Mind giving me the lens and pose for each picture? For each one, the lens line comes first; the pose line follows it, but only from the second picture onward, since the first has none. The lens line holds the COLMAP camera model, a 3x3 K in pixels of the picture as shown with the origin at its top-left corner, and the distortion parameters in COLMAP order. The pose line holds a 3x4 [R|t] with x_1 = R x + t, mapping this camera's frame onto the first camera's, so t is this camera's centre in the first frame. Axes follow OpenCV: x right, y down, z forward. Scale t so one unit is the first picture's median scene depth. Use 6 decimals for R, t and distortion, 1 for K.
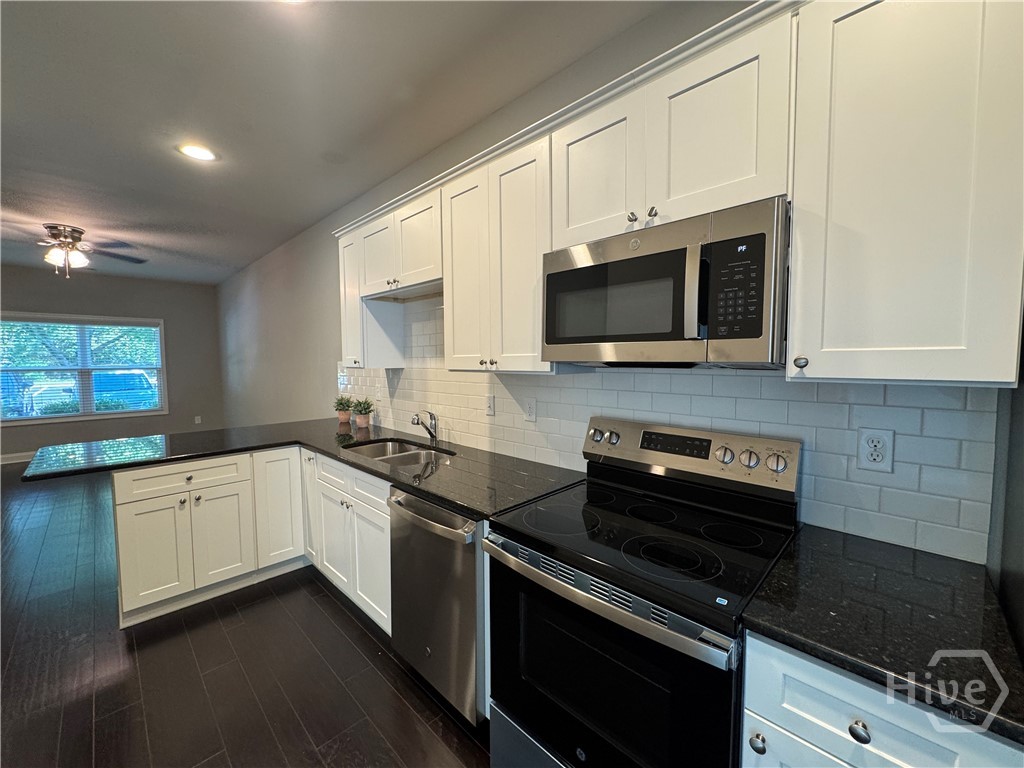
lens RADIAL K [[406.6, 0, 512.0], [0, 406.6, 384.0], [0, 0, 1]] dist [-0.003244, 0.000183]
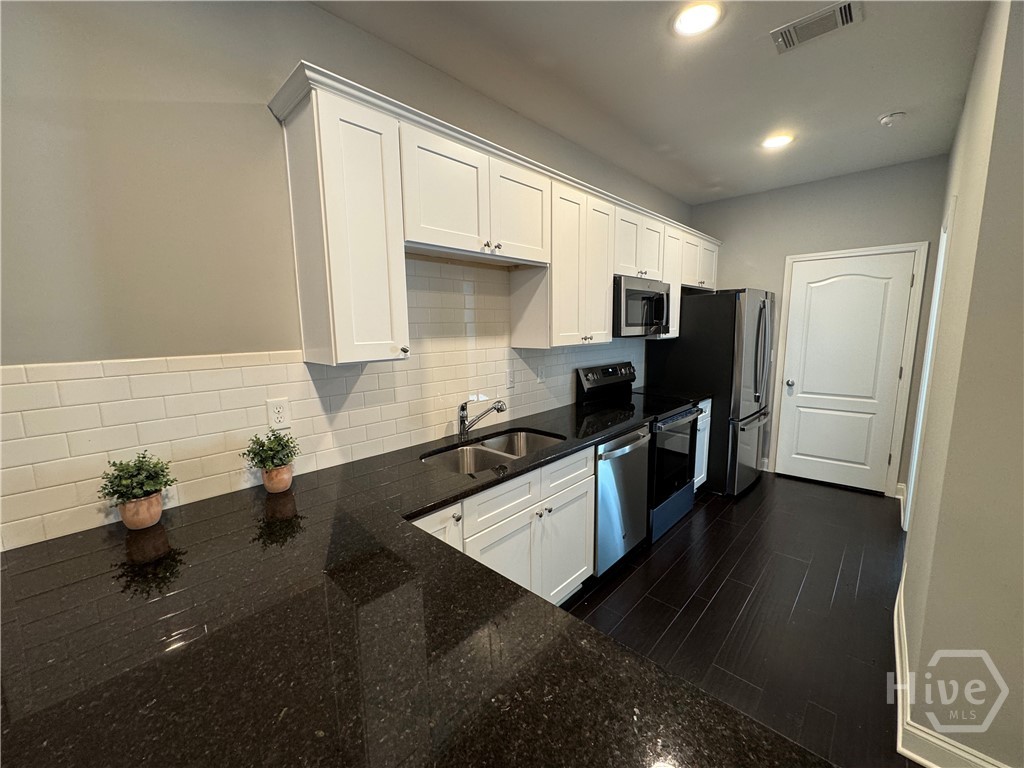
lens RADIAL K [[406.6, 0, 512.0], [0, 406.6, 384.0], [0, 0, 1]] dist [-0.003244, 0.000183]
pose [[-0.016215, -0.137547, 0.990363, -0.680246], [0.075884, 0.987467, 0.138387, -0.051755], [-0.996985, 0.077396, -0.005574, 0.590657]]
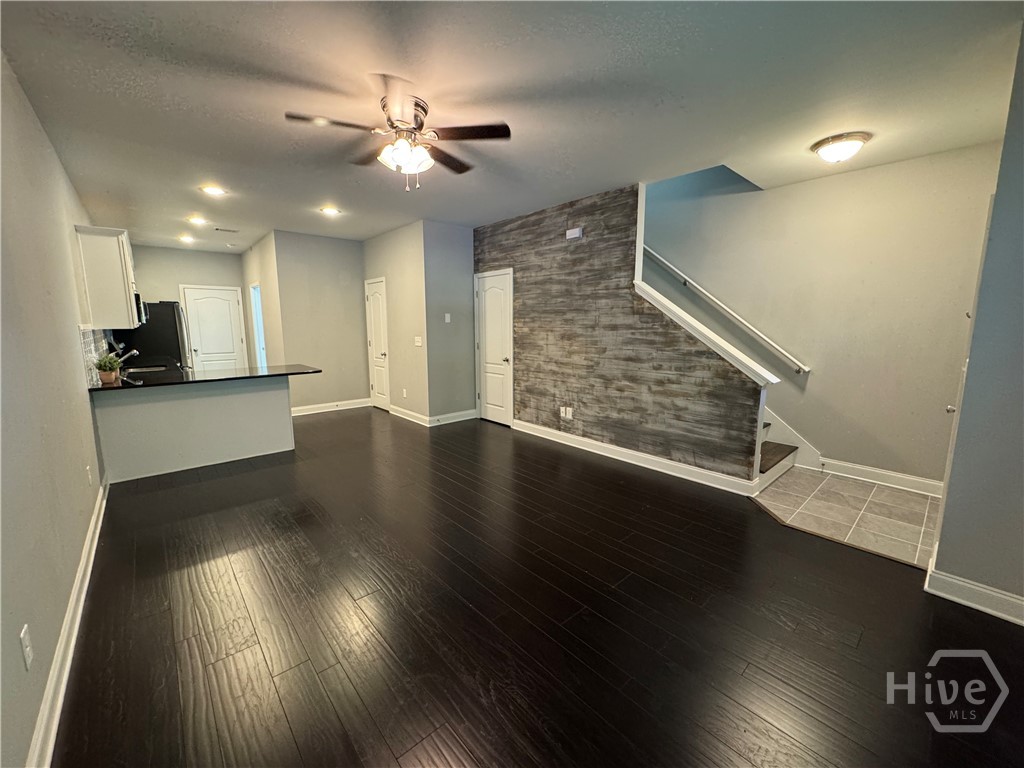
lens RADIAL K [[406.6, 0, 512.0], [0, 406.6, 384.0], [0, 0, 1]] dist [-0.003244, 0.000183]
pose [[-0.997731, -0.006043, 0.067053, -1.378801], [0.008218, 0.977584, 0.210386, -0.104696], [-0.066821, 0.210459, -0.975316, 1.775263]]
